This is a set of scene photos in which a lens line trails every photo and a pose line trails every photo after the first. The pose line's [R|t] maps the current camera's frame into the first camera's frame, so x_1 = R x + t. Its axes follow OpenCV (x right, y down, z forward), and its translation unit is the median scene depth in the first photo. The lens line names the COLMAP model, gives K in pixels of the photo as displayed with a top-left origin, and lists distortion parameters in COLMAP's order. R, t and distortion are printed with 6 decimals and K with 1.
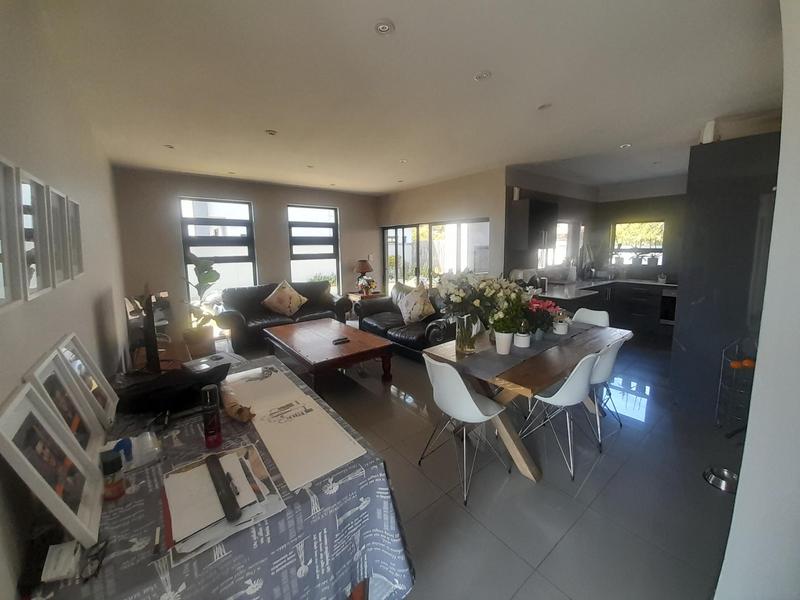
lens RADIAL K [[319.0, 0, 396.0], [0, 319.0, 296.5], [0, 0, 1]] dist [0.000126, -0.000107]
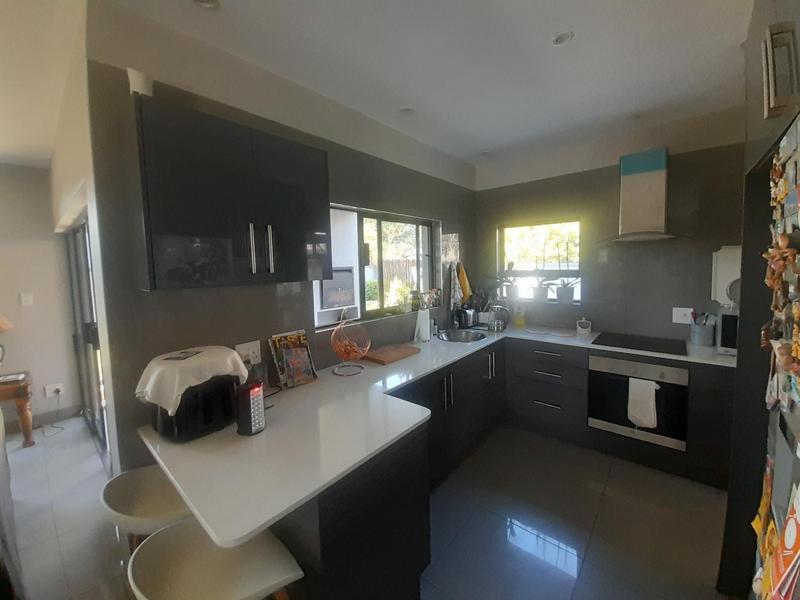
lens RADIAL K [[319.0, 0, 402.5], [0, 319.0, 293.2], [0, 0, 1]] dist [0.000126, -0.000107]
pose [[0.980345, -0.024519, 0.195761, 0.422216], [0.041096, 0.995861, -0.081070, -0.076820], [-0.192963, 0.087521, 0.977295, 0.516836]]
